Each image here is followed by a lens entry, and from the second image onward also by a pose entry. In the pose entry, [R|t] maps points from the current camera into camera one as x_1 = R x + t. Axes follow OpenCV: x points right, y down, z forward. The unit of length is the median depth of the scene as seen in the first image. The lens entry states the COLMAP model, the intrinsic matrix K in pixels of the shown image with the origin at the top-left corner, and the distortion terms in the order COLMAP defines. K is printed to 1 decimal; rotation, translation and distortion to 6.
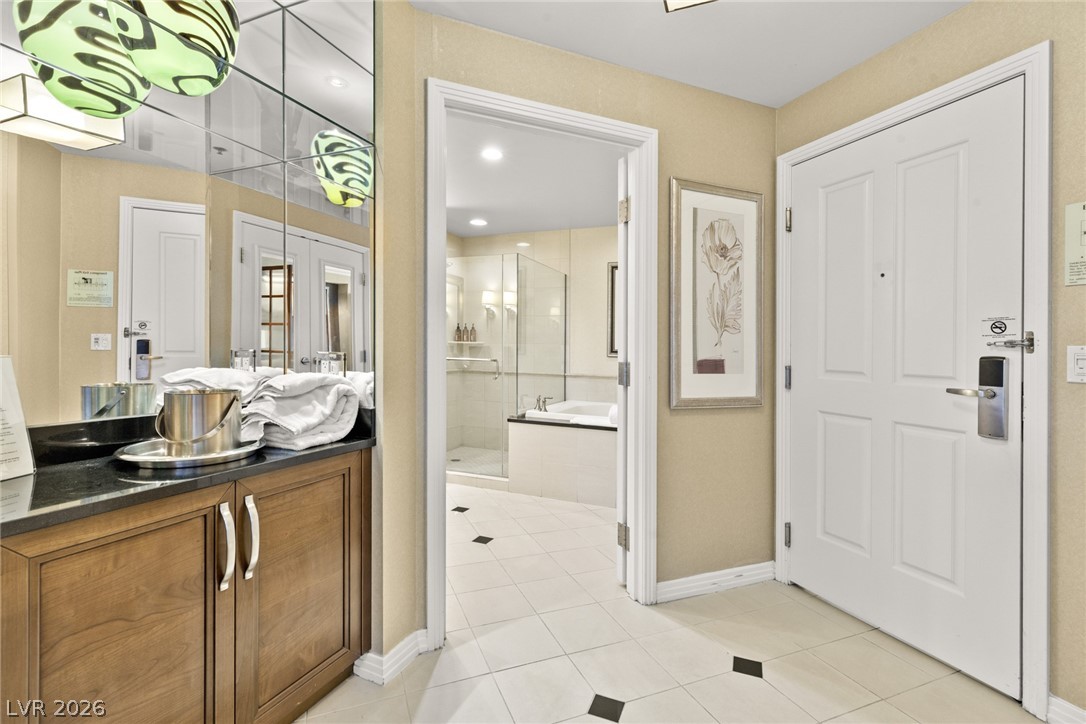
lens RADIAL K [[504.8, 0, 532.2], [0, 504.8, 352.0], [0, 0, 1]] dist [-0.002197, 0.001670]
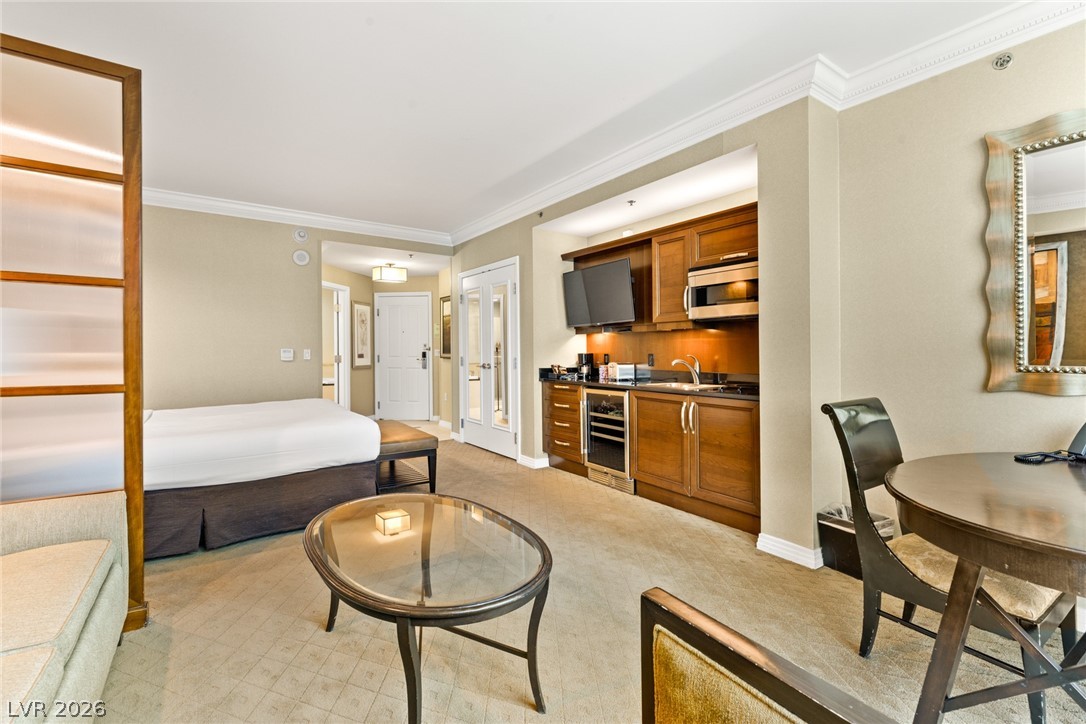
lens RADIAL K [[480.3, 0, 531.1], [0, 480.3, 347.8], [0, 0, 1]] dist [0.001507, -0.000470]
pose [[0.549119, -0.011331, 0.835667, -1.704809], [0.012107, 0.999911, 0.005603, -0.030019], [-0.835656, 0.007040, 0.549208, -1.714710]]
